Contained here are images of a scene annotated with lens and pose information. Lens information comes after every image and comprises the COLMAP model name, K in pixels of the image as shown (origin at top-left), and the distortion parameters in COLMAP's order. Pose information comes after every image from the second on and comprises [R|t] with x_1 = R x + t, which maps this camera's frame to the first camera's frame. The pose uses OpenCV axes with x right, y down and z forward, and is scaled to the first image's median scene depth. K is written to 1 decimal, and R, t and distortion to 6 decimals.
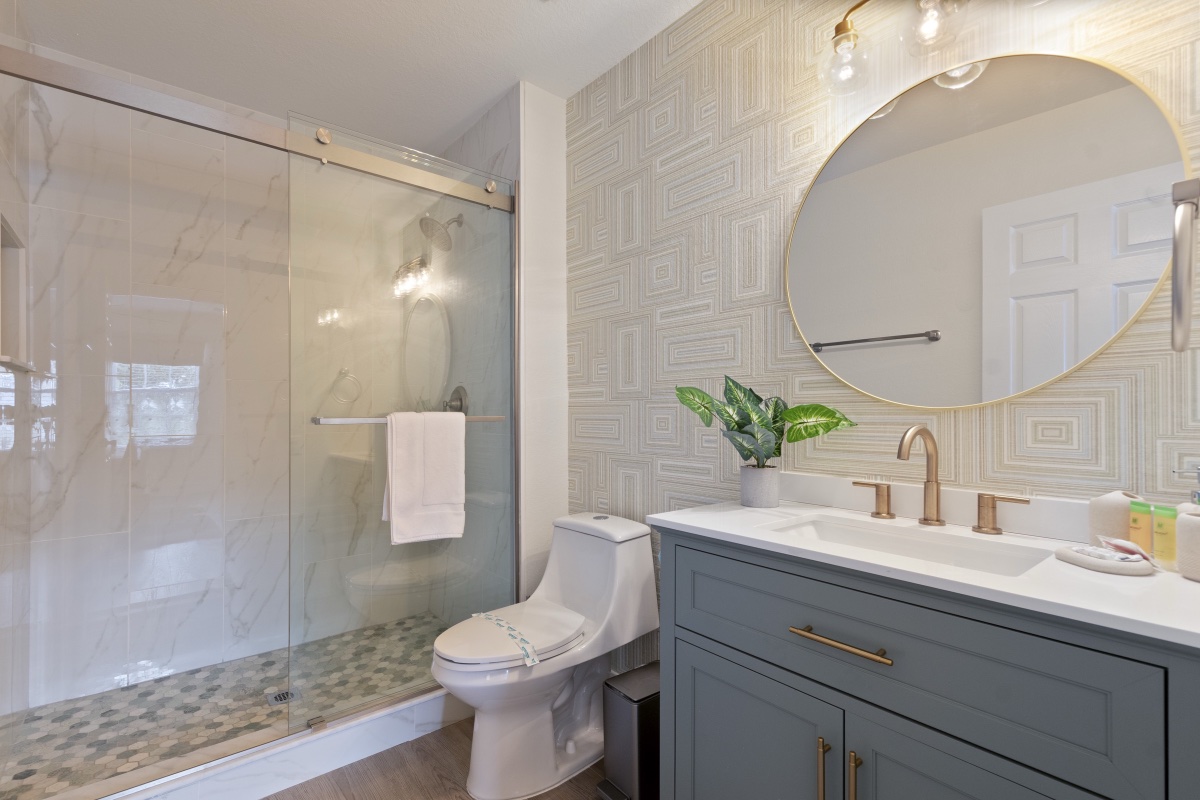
lens RADIAL K [[527.8, 0, 598.3], [0, 527.8, 404.7], [0, 0, 1]] dist [0.009394, -0.002329]
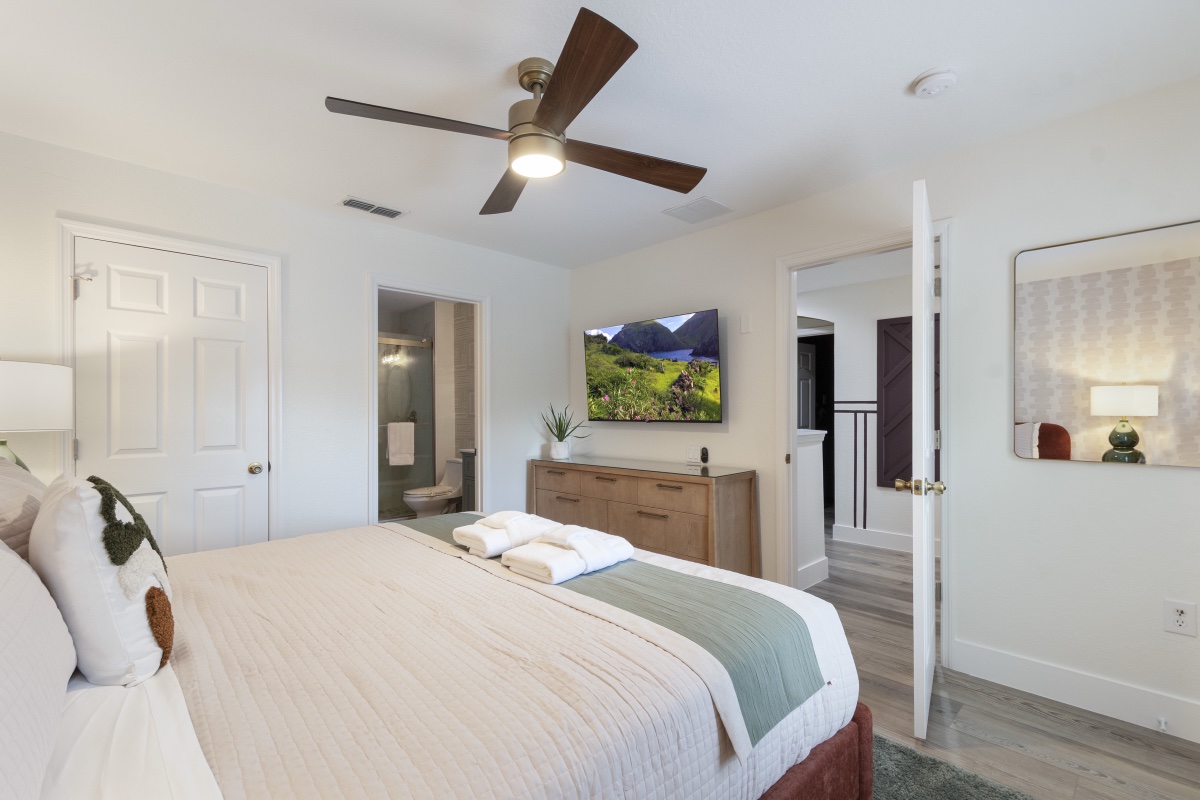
lens RADIAL K [[527.8, 0, 601.8], [0, 527.8, 407.4], [0, 0, 1]] dist [0.009394, -0.002329]
pose [[0.997386, 0.000966, 0.072246, 0.490383], [-0.001779, 0.999936, 0.011183, -0.089223], [-0.072230, -0.011282, 0.997324, -1.711641]]
